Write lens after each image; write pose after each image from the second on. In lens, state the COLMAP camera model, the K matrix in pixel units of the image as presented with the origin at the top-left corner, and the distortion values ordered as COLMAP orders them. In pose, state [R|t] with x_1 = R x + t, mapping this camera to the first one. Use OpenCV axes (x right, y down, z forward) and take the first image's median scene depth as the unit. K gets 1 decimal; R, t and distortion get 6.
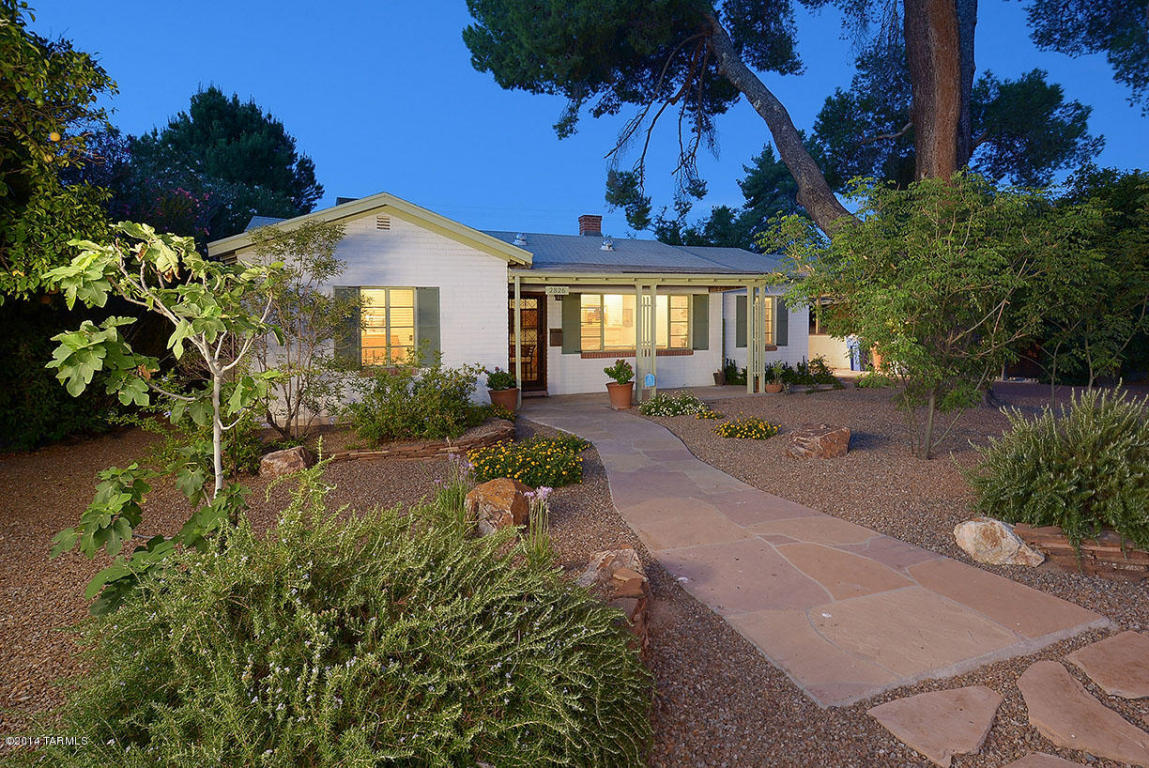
lens RADIAL K [[574.8, 0, 573.8], [0, 574.8, 408.5], [0, 0, 1]] dist [0.003985, -0.017945]
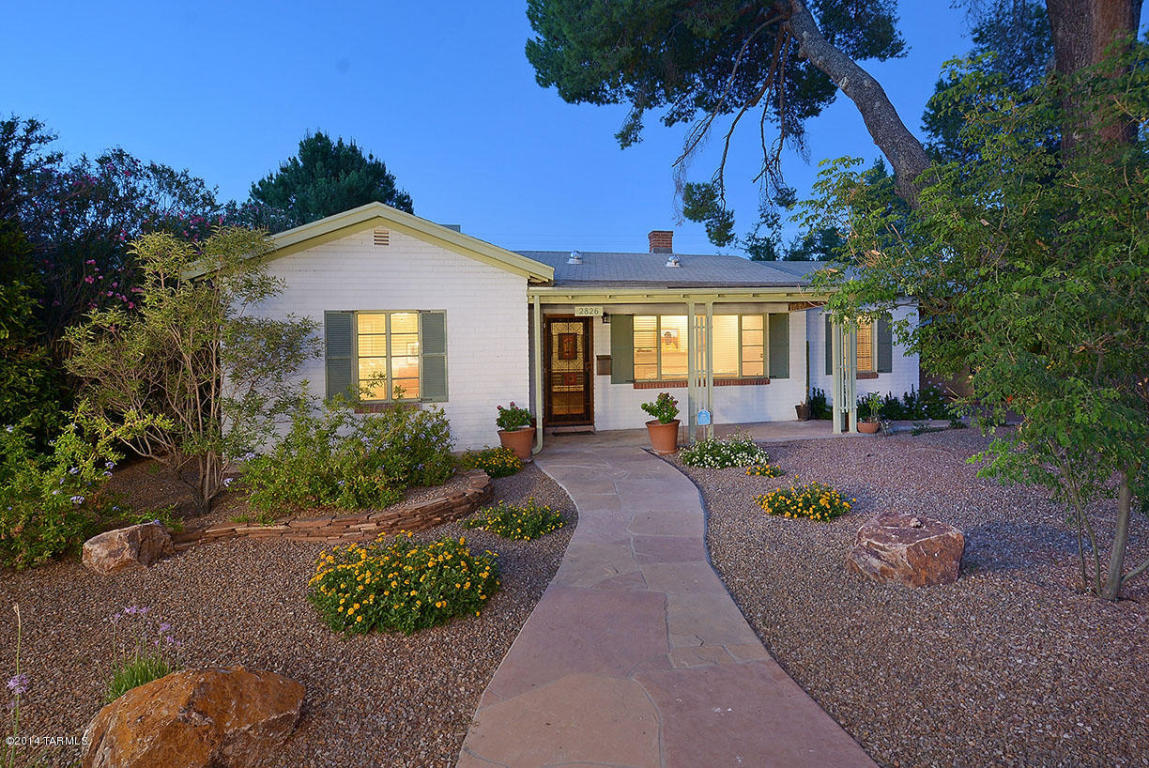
lens RADIAL K [[574.8, 0, 573.8], [0, 574.8, 408.5], [0, 0, 1]] dist [0.003985, -0.017945]
pose [[0.986459, 0.005485, -0.163917, 0.059645], [-0.012316, 0.999096, -0.040686, -0.018823], [0.163545, 0.042154, 0.985635, 0.115296]]
